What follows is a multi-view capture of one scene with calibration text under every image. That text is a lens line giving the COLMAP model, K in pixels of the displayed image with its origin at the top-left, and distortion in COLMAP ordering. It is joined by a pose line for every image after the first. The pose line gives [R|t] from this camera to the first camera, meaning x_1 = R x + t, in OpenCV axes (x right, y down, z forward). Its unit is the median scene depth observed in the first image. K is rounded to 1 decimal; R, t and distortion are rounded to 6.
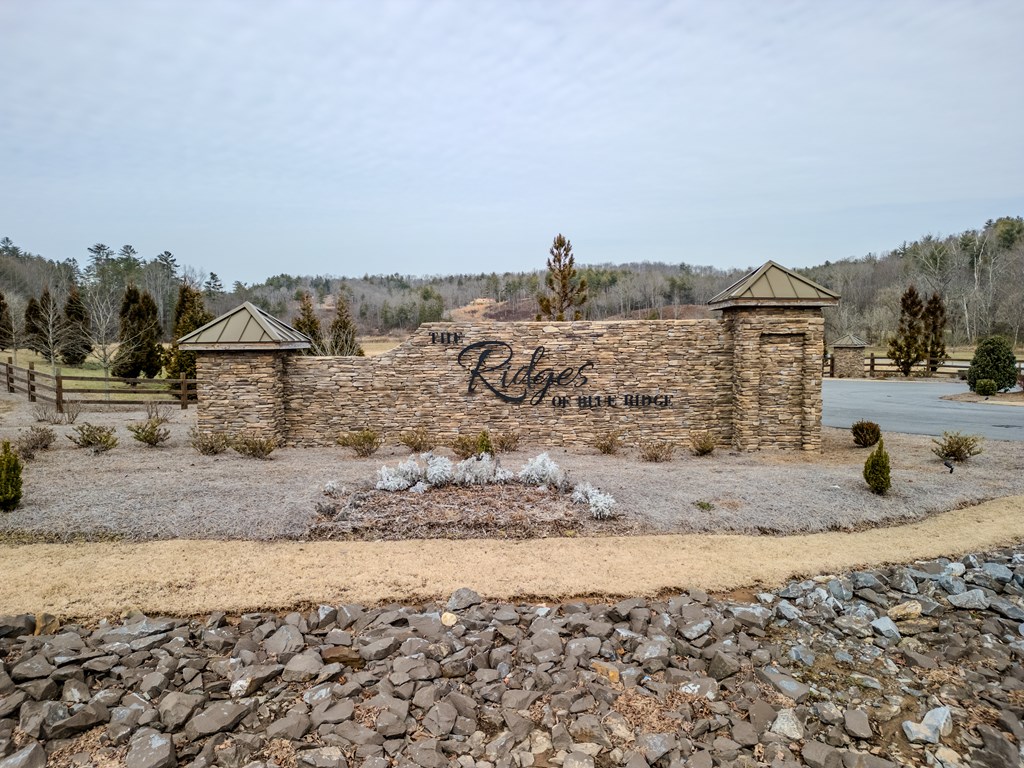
lens RADIAL K [[737.6, 0, 513.5], [0, 737.6, 378.1], [0, 0, 1]] dist [0.076527, -0.061012]
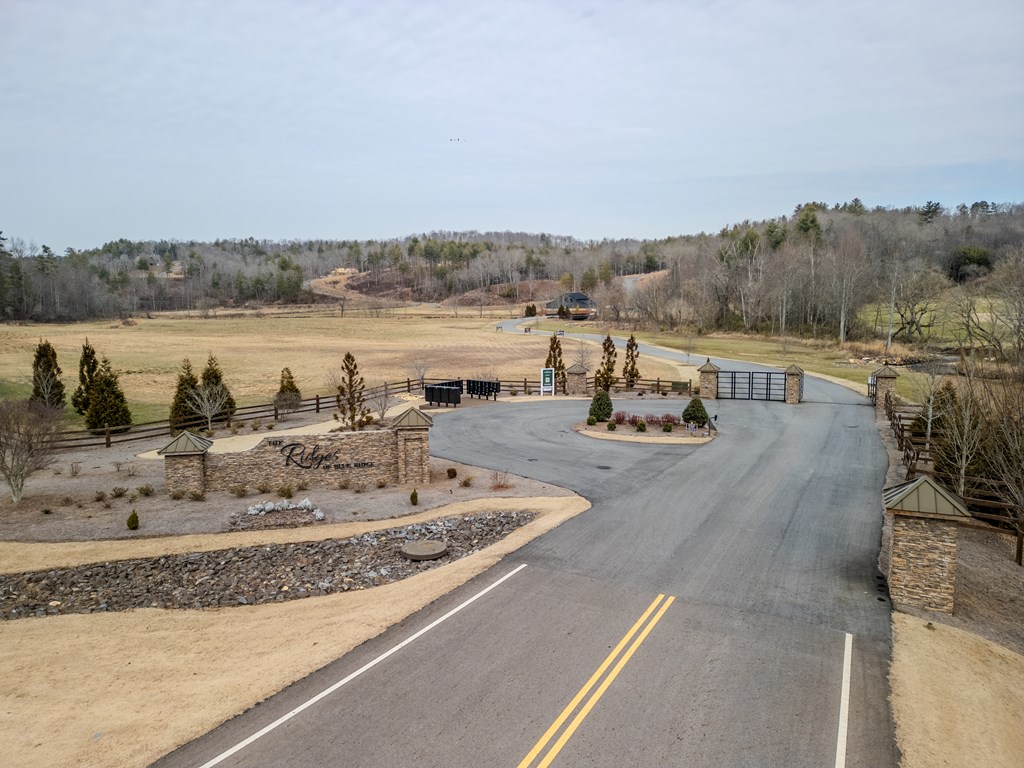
lens RADIAL K [[737.6, 0, 521.4], [0, 737.6, 381.8], [0, 0, 1]] dist [0.076527, -0.061012]
pose [[0.982604, -0.022269, 0.184374, 0.068932], [0.012512, 0.998467, 0.053915, -0.102254], [-0.185292, -0.050671, 0.981376, -0.411804]]
